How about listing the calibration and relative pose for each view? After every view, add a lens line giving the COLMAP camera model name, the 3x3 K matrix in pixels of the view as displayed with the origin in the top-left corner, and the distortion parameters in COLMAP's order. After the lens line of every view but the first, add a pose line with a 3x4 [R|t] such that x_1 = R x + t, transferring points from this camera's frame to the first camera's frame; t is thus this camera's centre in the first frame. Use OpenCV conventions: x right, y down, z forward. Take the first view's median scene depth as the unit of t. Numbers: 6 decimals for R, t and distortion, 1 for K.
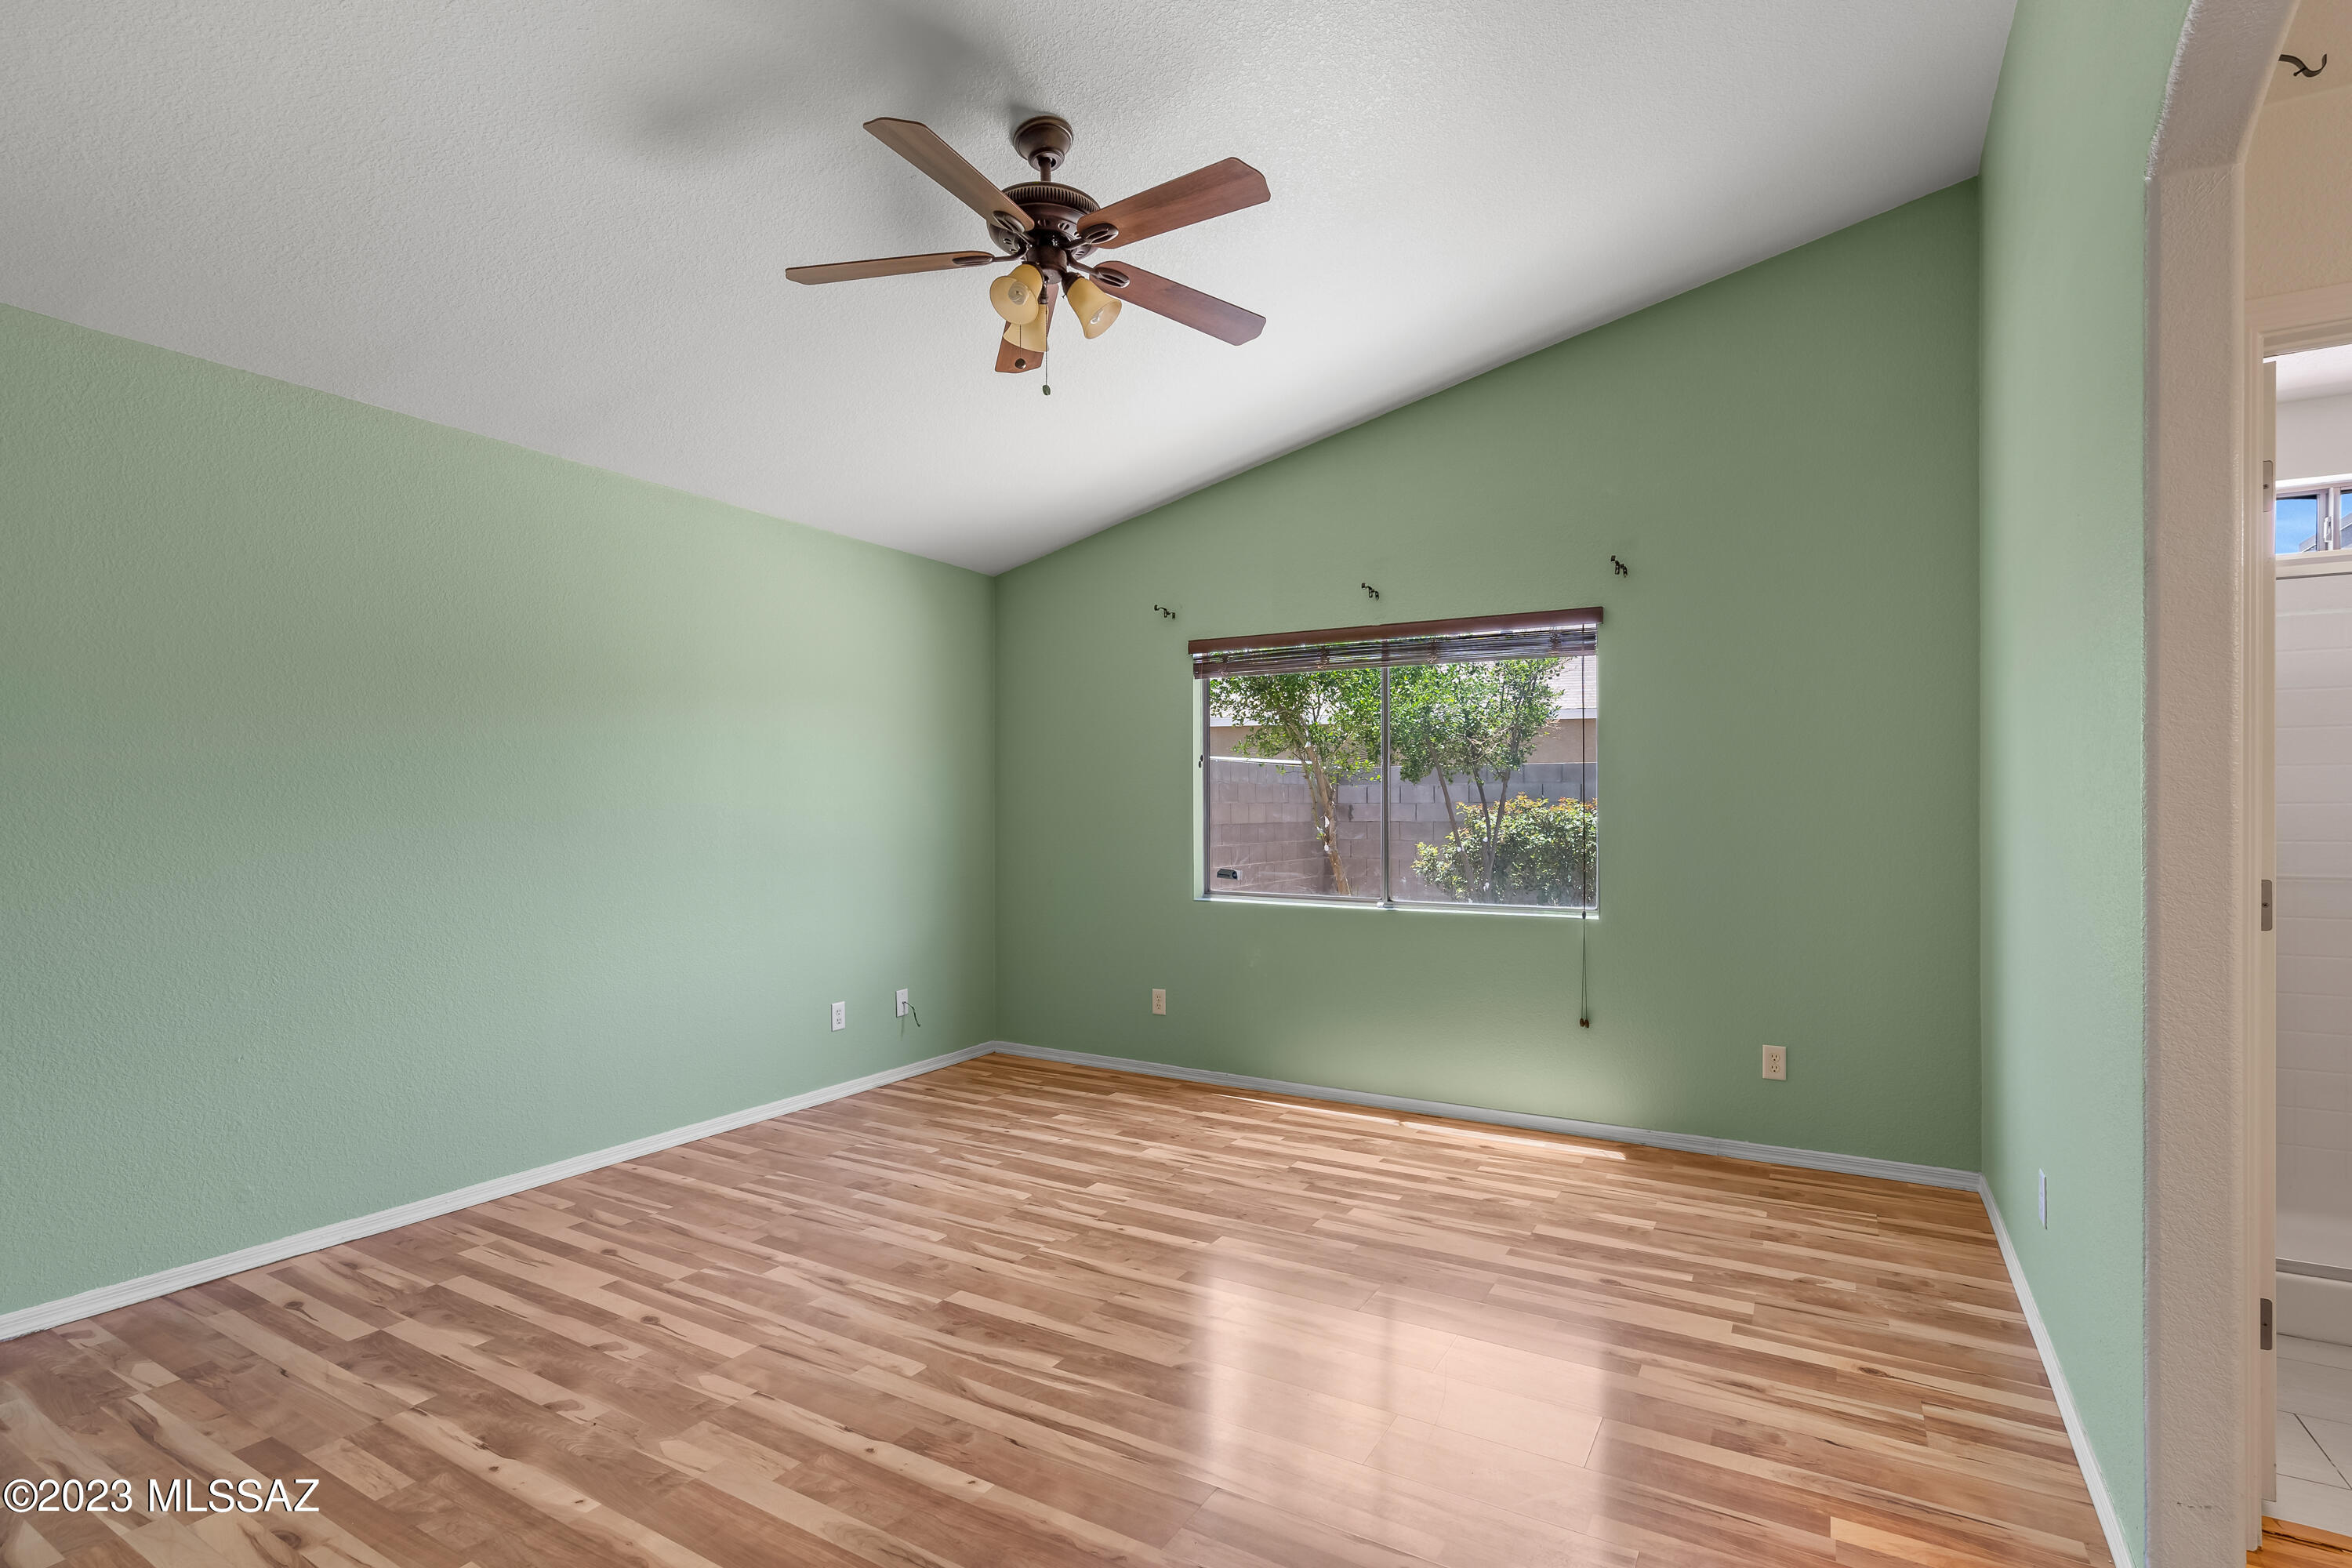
lens RADIAL K [[1094.6, 0, 1158.9], [0, 1094.6, 766.4], [0, 0, 1]] dist [-0.005460, 0.003235]
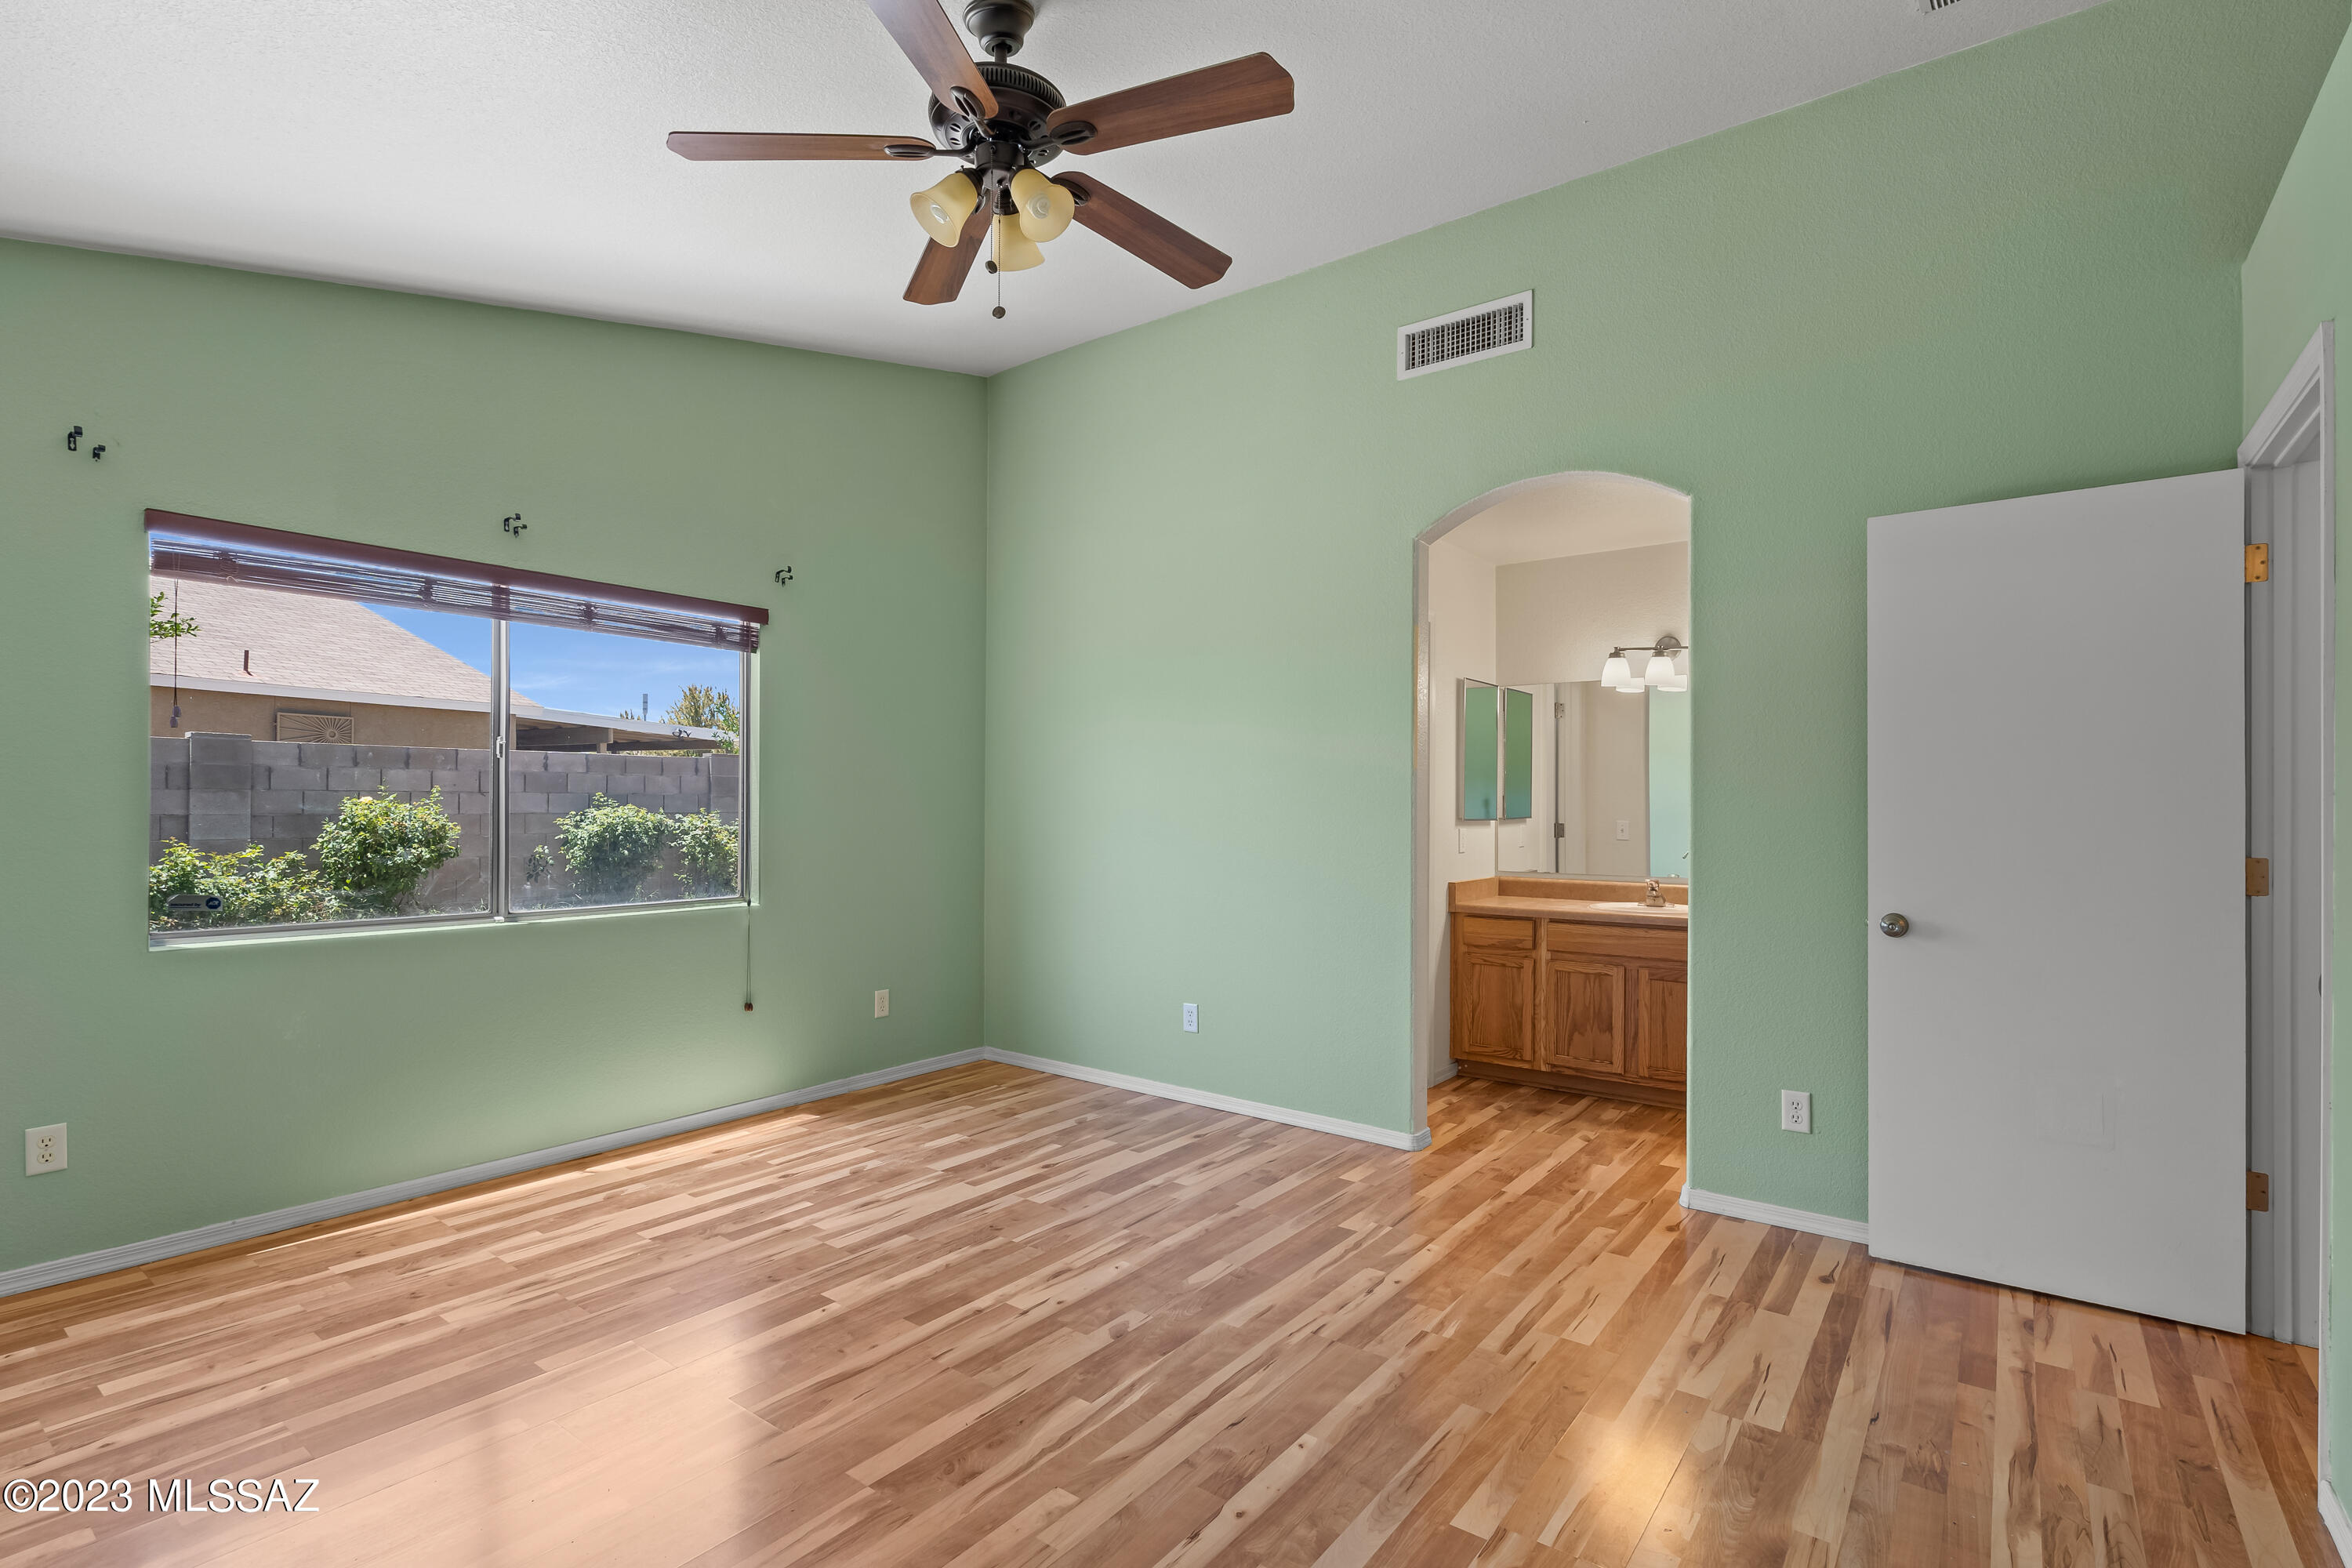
lens RADIAL K [[1094.6, 0, 1159.4], [0, 1094.6, 803.5], [0, 0, 1]] dist [-0.005460, 0.003235]
pose [[0.128939, 0.002309, 0.991650, -0.679646], [-0.043991, 0.999026, 0.003394, 0.025277], [-0.990676, -0.044062, 0.128915, 0.570724]]
